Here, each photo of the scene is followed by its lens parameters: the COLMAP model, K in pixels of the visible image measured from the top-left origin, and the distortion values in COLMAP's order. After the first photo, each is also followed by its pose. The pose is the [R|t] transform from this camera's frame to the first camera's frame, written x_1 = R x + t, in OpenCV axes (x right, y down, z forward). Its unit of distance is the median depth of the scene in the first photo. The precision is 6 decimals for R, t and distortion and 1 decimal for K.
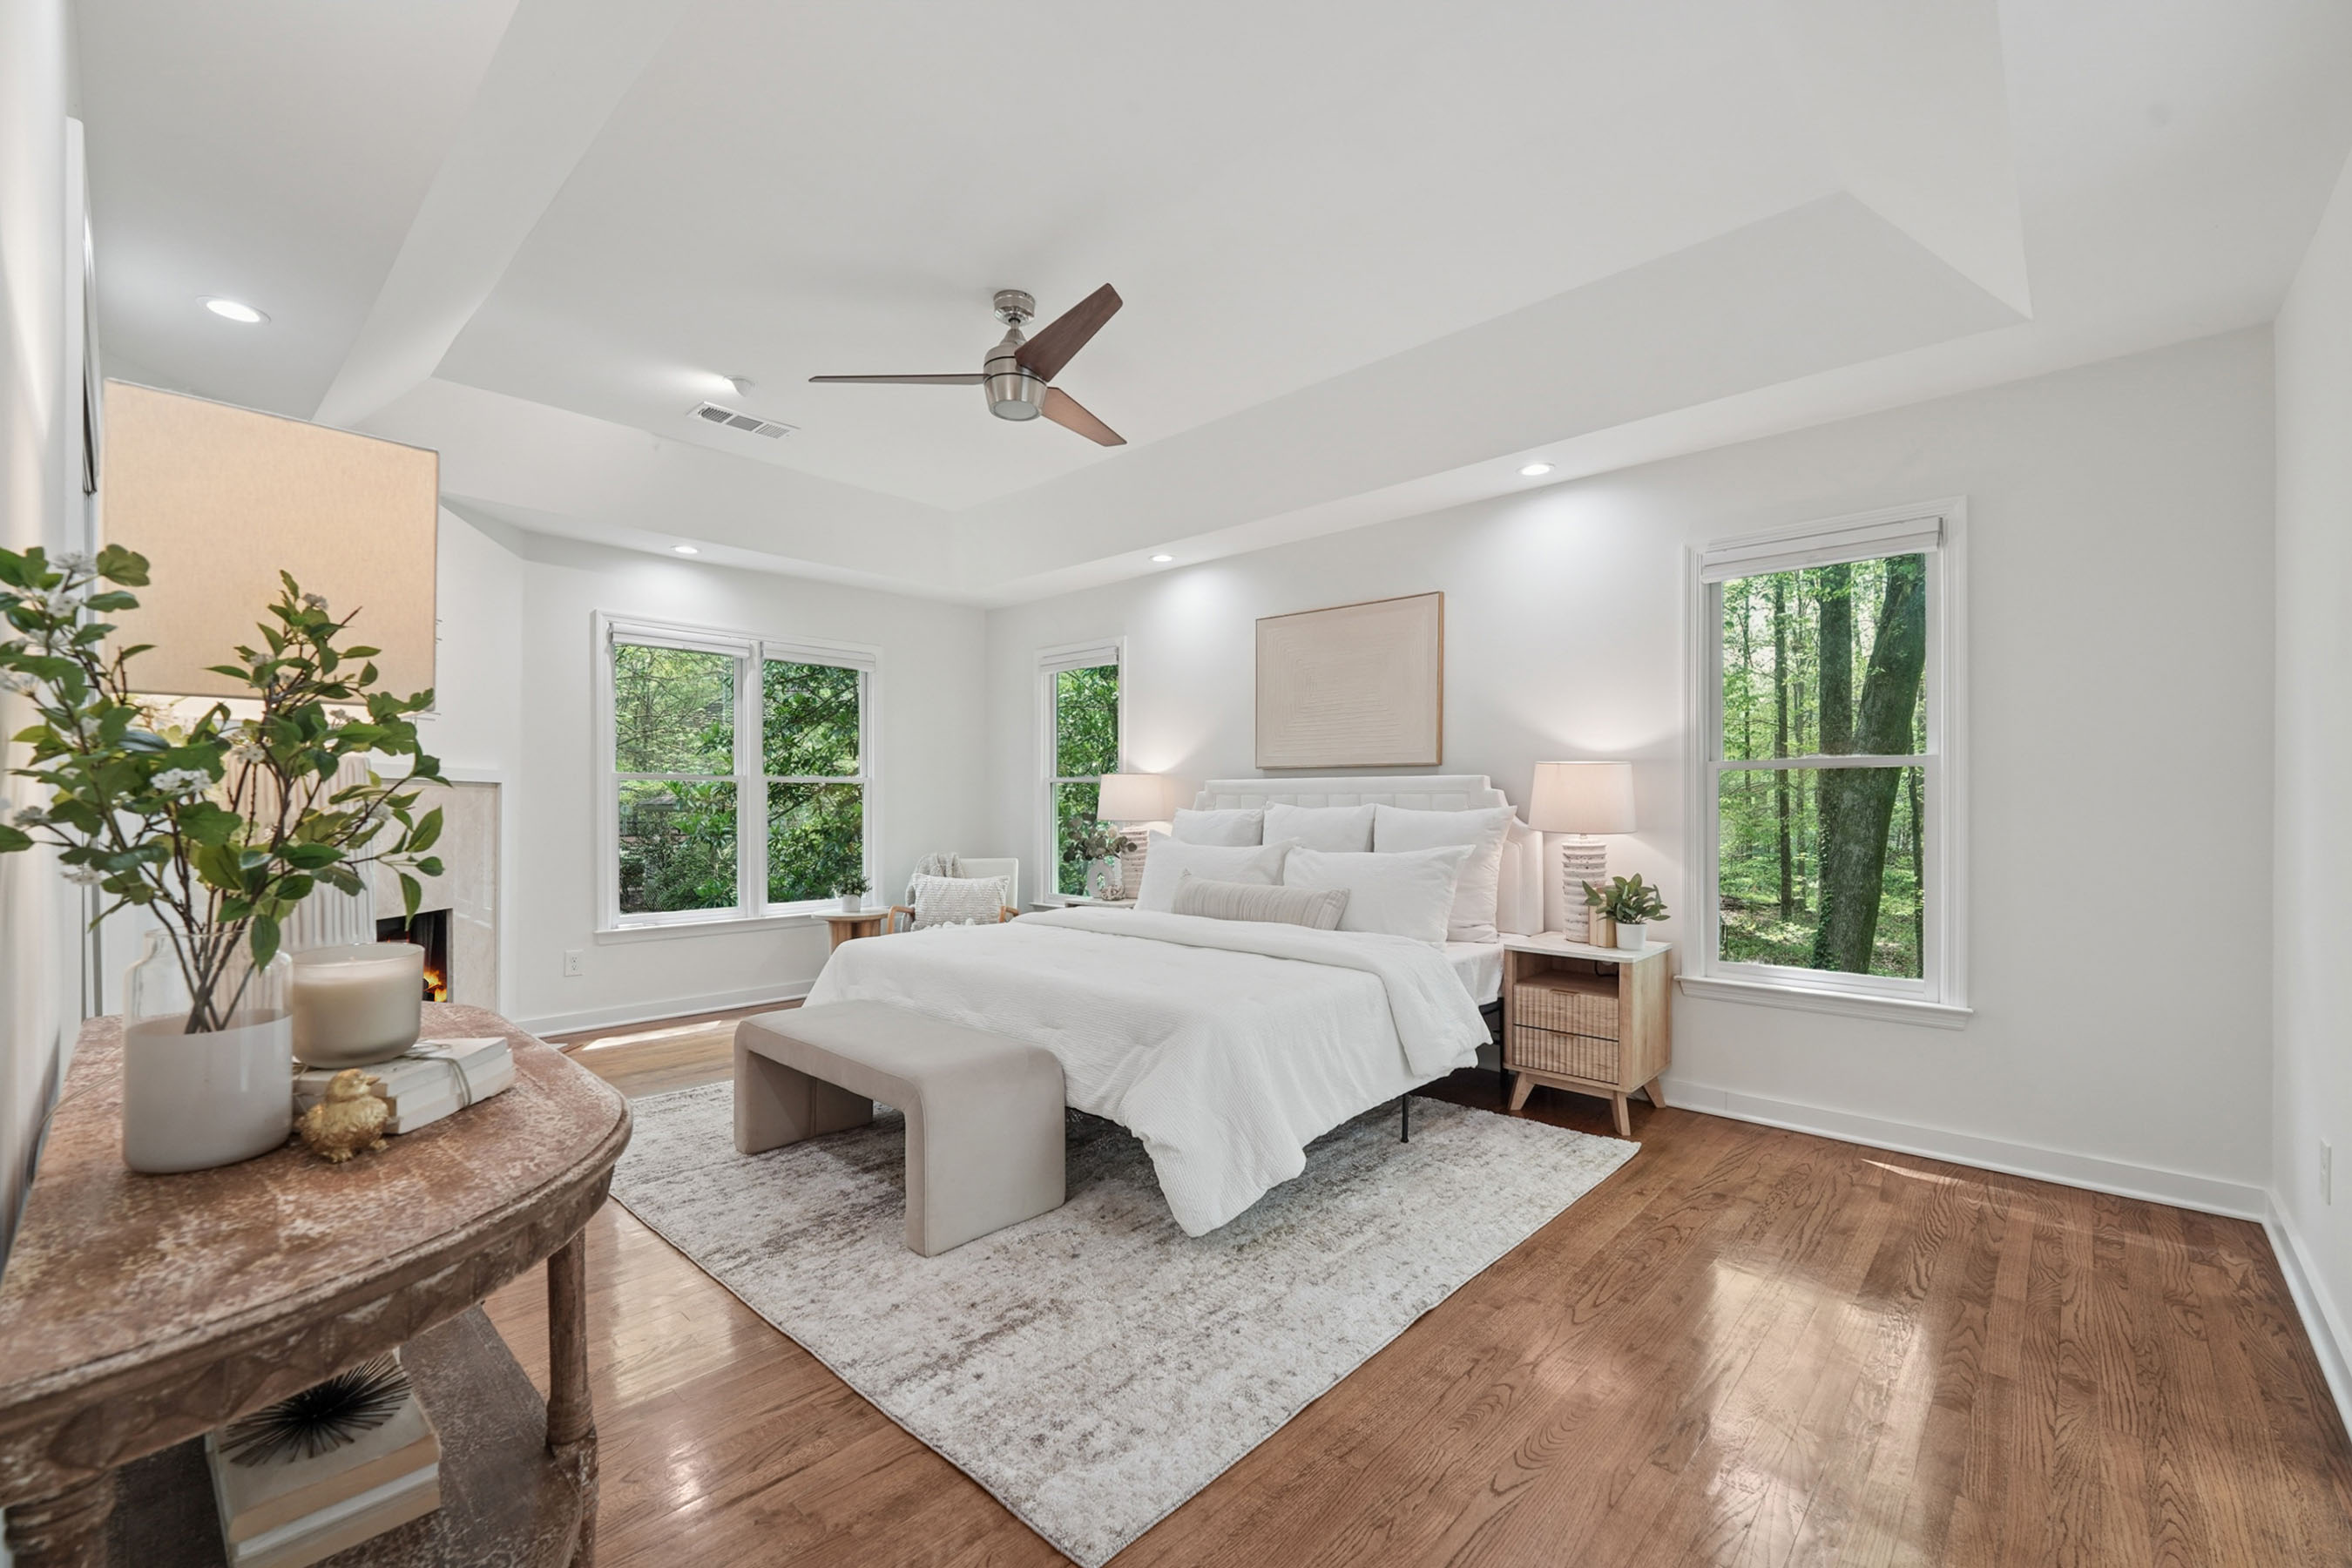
lens RADIAL K [[973.1, 0, 1188.3], [0, 973.1, 802.5], [0, 0, 1]] dist [0.000225, -0.000172]
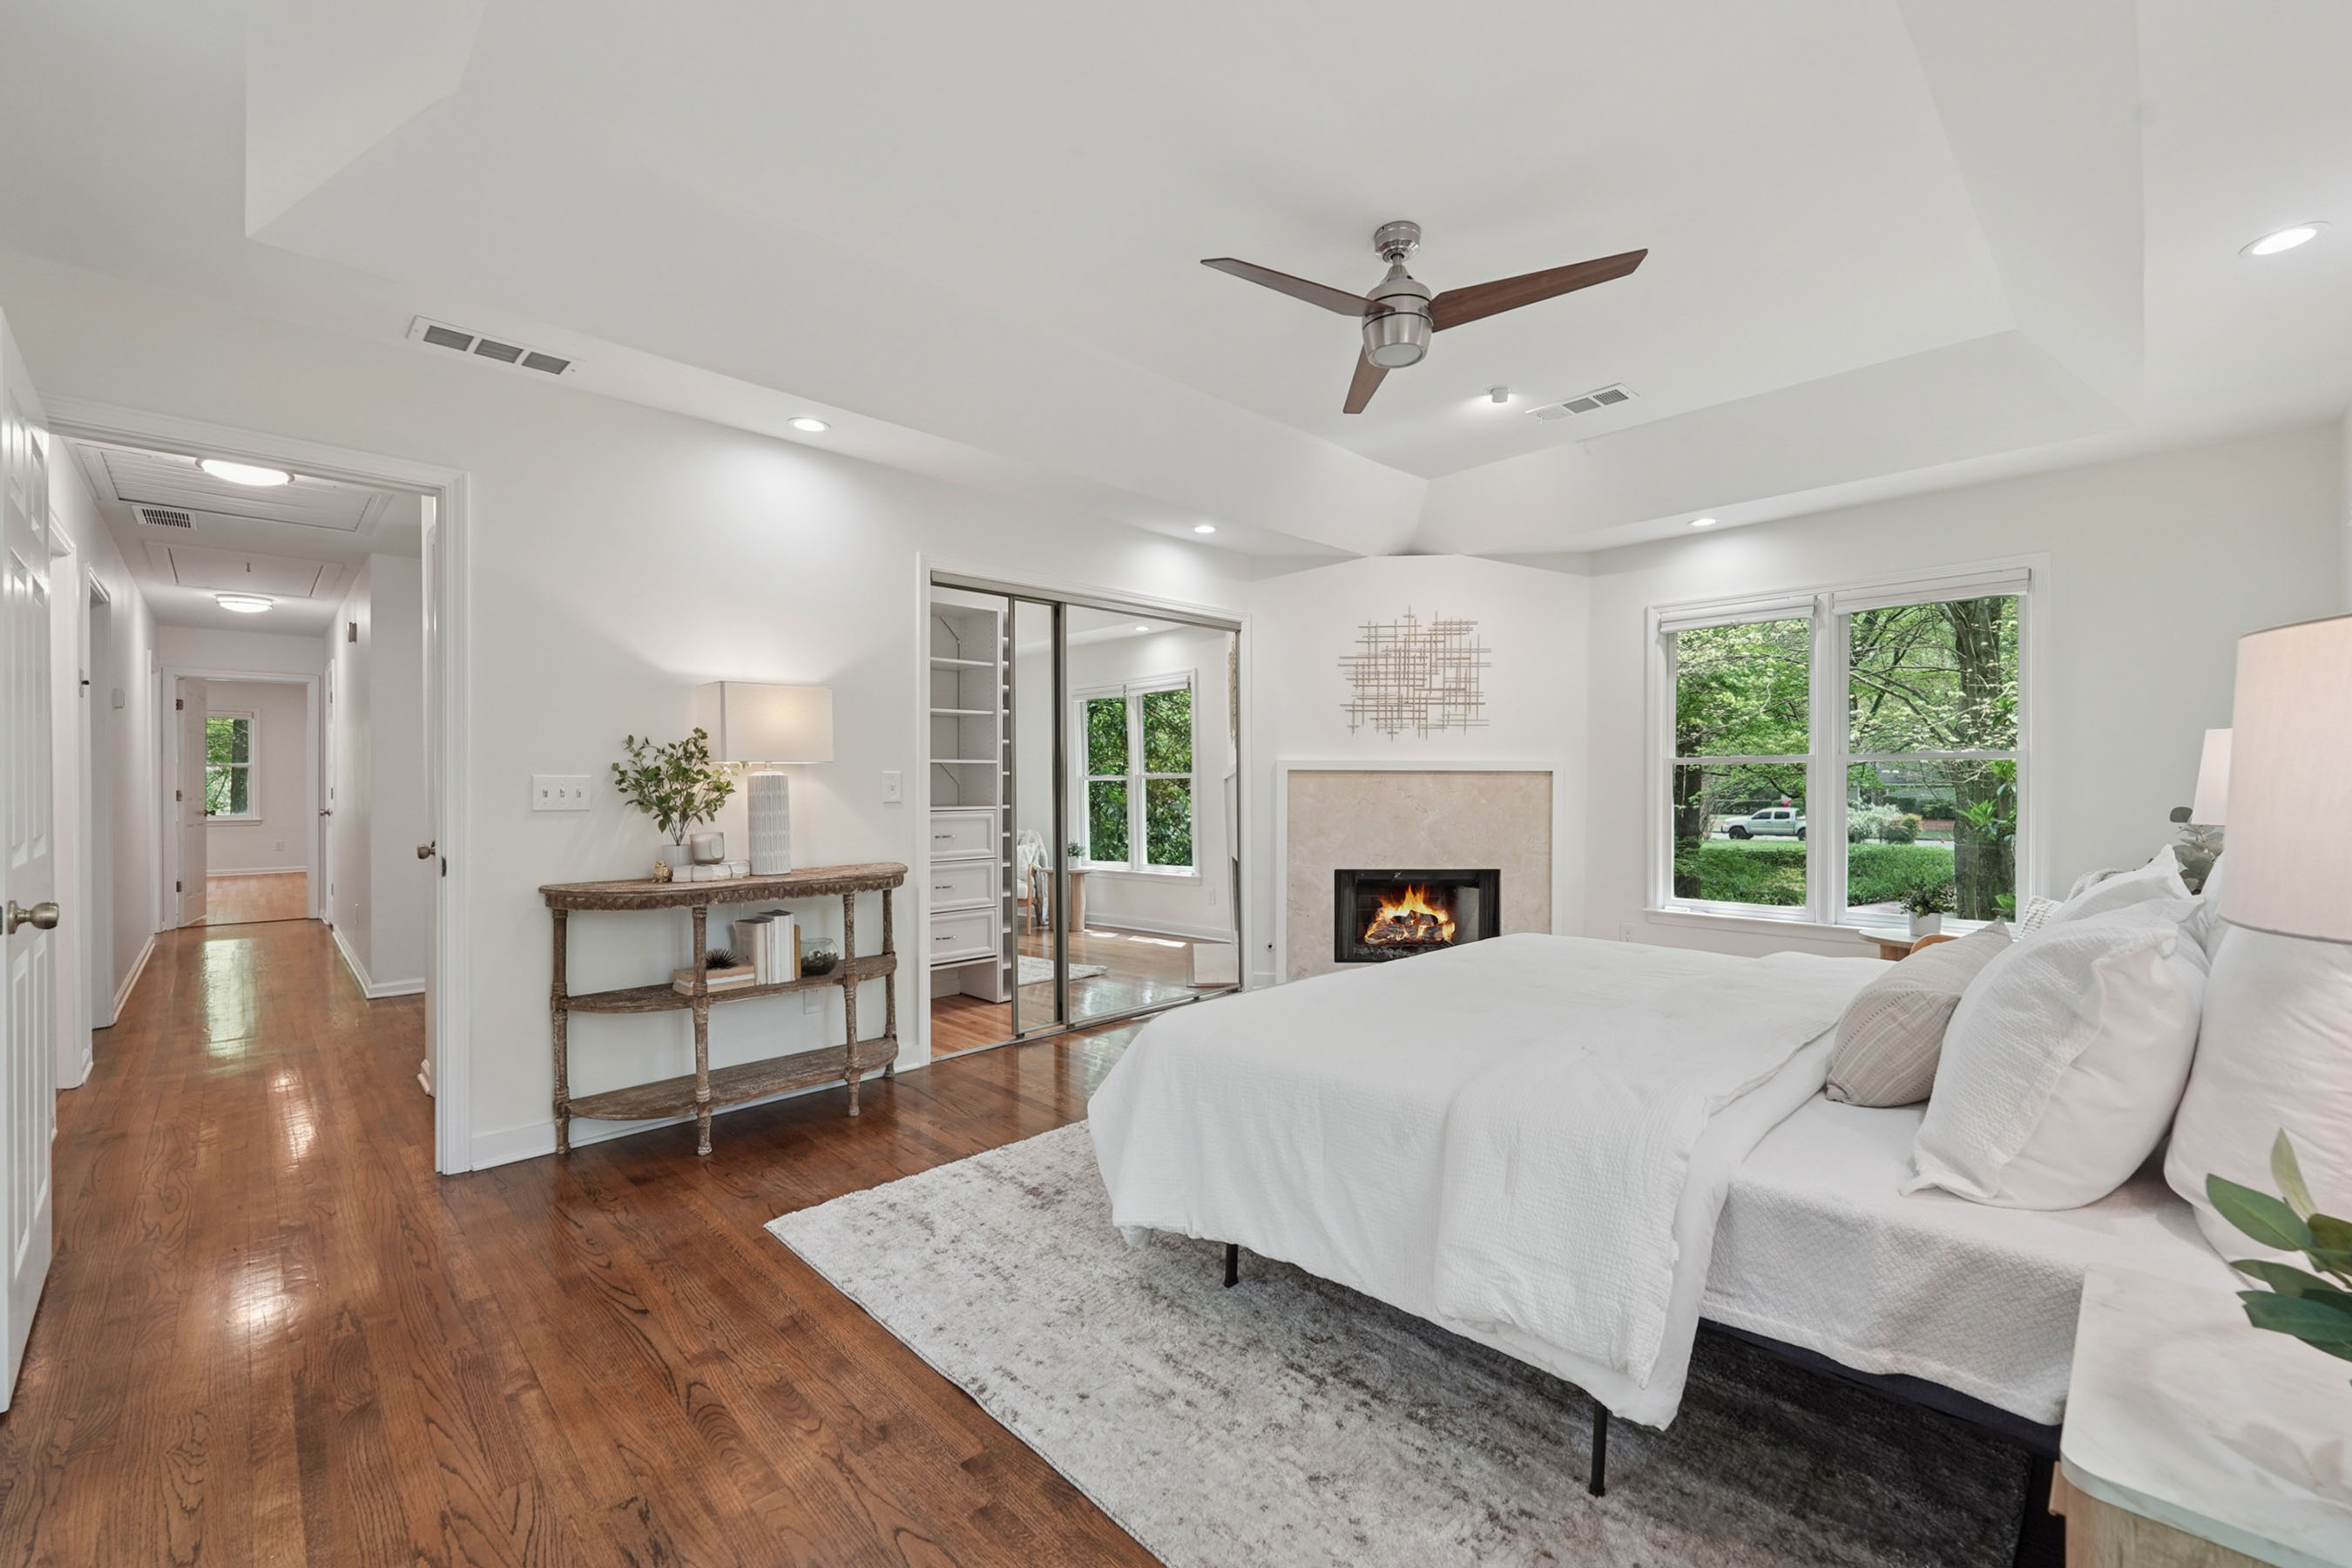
lens RADIAL K [[973.1, 0, 1179.5], [0, 973.1, 783.2], [0, 0, 1]] dist [0.000225, -0.000172]
pose [[-0.070638, -0.008441, -0.997466, 0.773018], [0.009973, 0.999908, -0.009168, -0.000189], [0.997452, -0.010596, -0.070548, 0.892379]]
